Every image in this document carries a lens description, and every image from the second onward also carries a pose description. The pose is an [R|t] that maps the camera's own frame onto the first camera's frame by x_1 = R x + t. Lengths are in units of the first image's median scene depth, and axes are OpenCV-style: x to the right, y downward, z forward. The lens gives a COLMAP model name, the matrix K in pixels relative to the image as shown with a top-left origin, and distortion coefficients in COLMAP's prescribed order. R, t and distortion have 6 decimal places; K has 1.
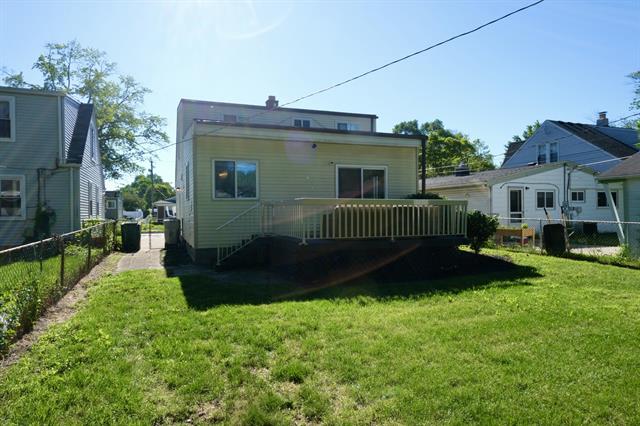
lens RADIAL K [[393.6, 0, 320.0], [0, 393.6, 213.0], [0, 0, 1]] dist [-0.007173, 0.000758]
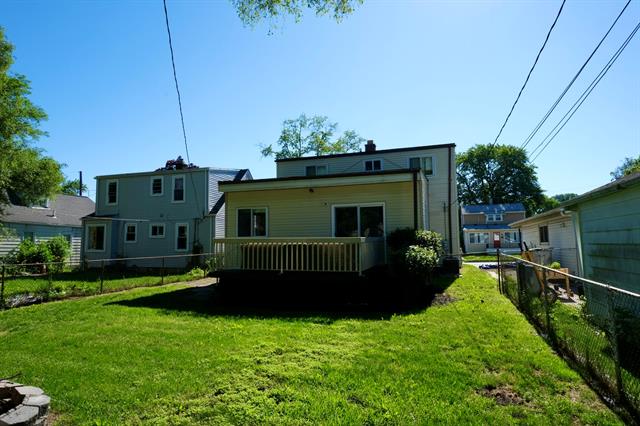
lens RADIAL K [[393.6, 0, 320.0], [0, 393.6, 213.0], [0, 0, 1]] dist [-0.007173, 0.000758]
pose [[0.776173, -0.049702, -0.628558, 0.696539], [-0.000966, 0.996793, -0.080013, -0.010111], [0.630519, 0.062712, 0.773636, 0.108279]]
